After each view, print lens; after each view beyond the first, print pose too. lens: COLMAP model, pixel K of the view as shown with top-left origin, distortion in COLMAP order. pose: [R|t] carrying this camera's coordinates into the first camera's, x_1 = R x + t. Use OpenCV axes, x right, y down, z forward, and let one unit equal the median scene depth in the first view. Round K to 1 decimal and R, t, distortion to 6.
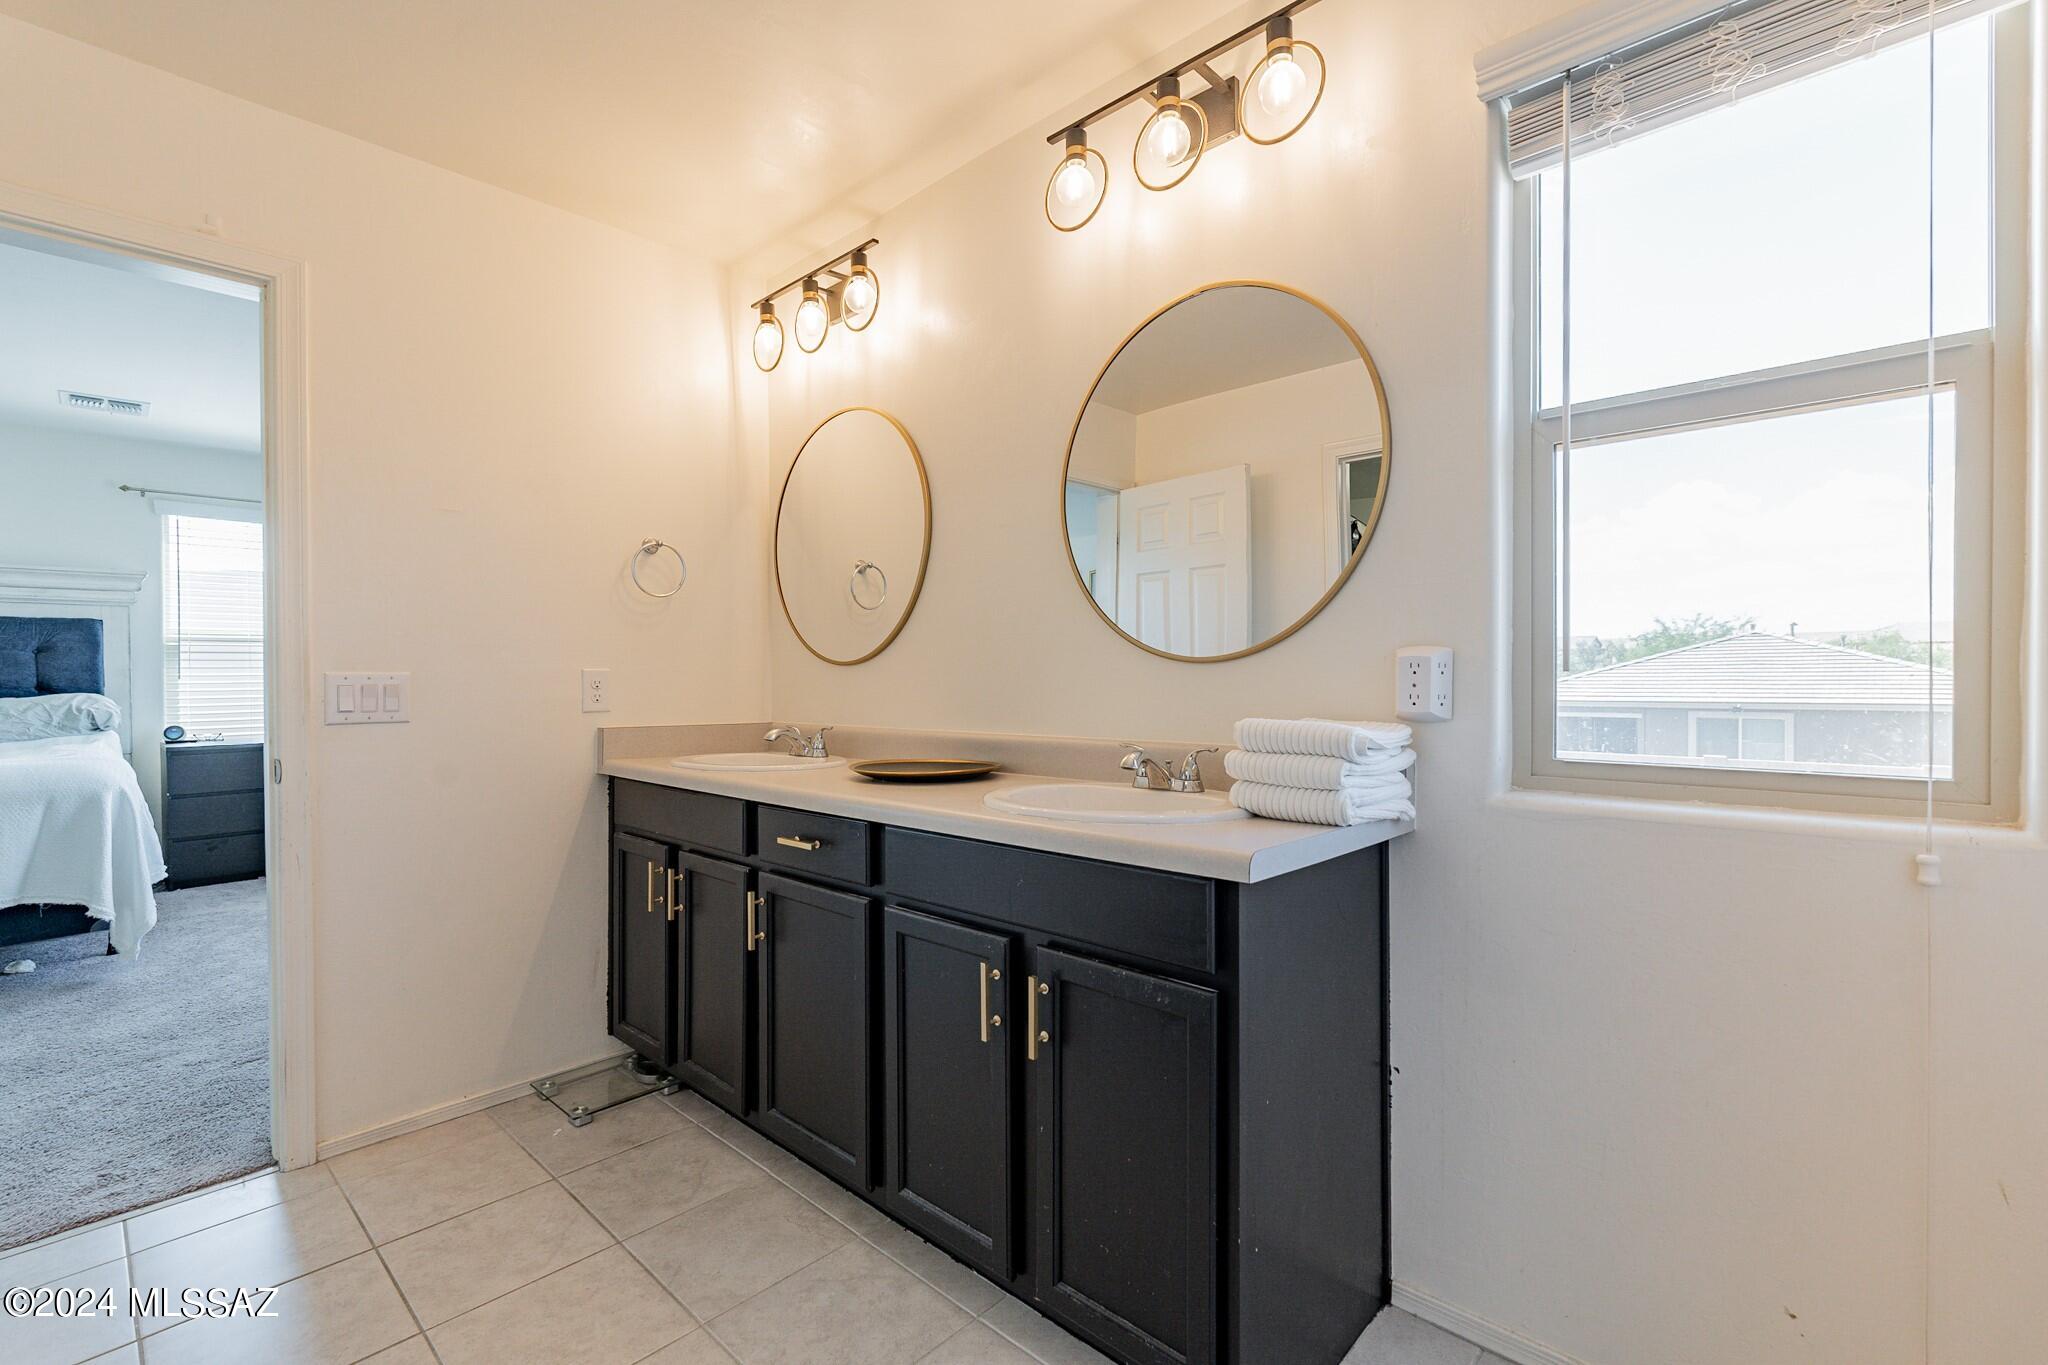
lens RADIAL K [[905.5, 0, 1041.0], [0, 905.5, 685.2], [0, 0, 1]] dist [-0.001250, 0.000461]
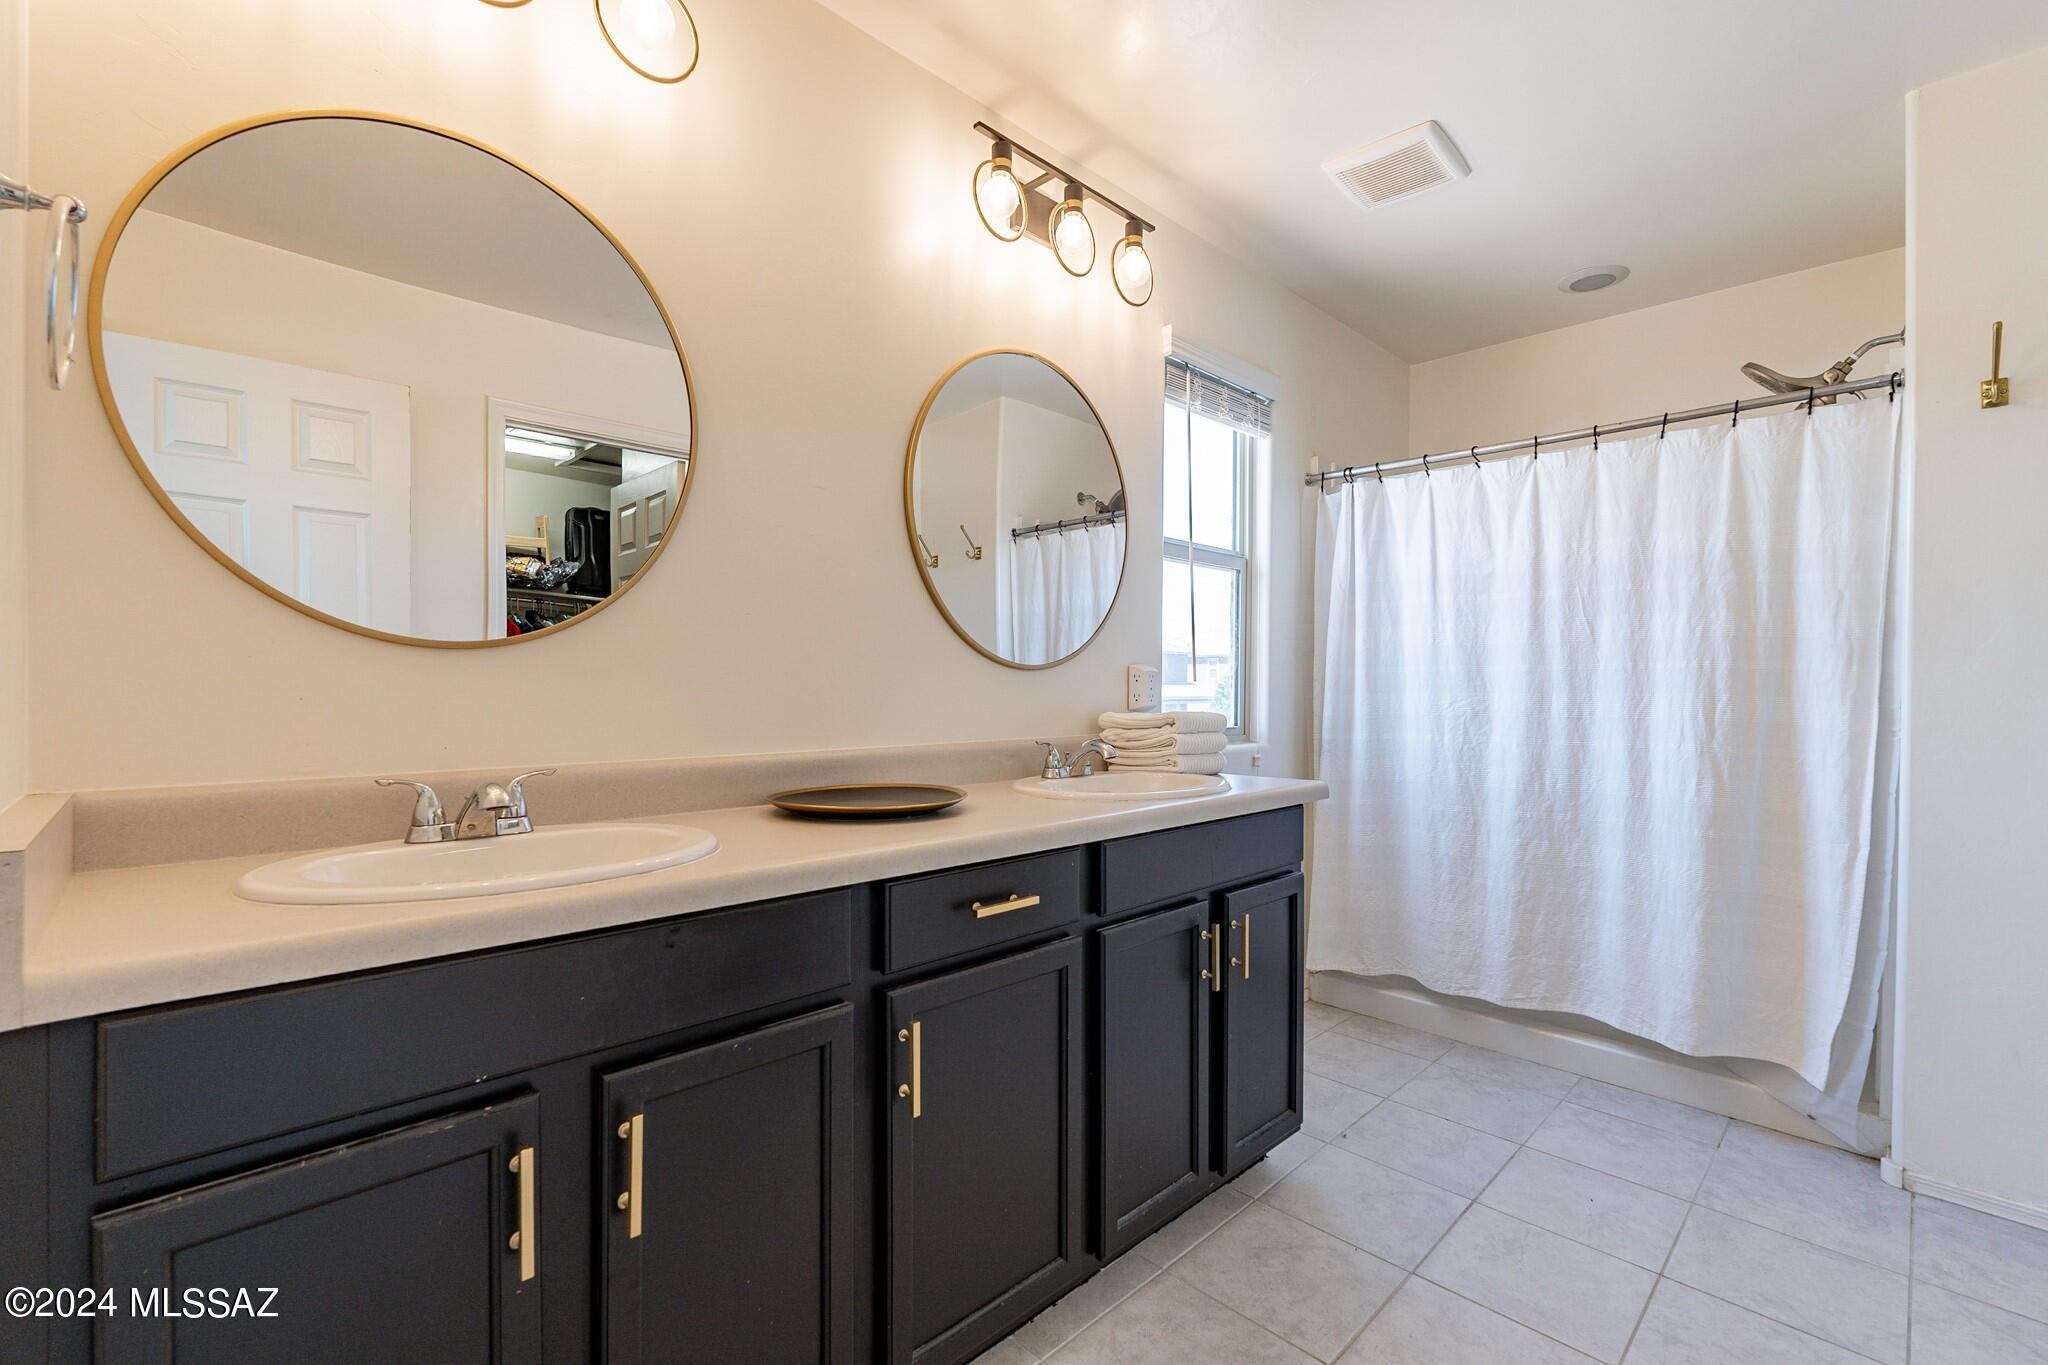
lens RADIAL K [[905.5, 0, 1043.5], [0, 905.5, 683.0], [0, 0, 1]] dist [-0.001250, 0.000461]
pose [[0.028557, 0.007649, 0.999563, -1.007786], [0.001294, 0.999970, -0.007689, 0.001401], [-0.999591, 0.001513, 0.028546, 0.959198]]
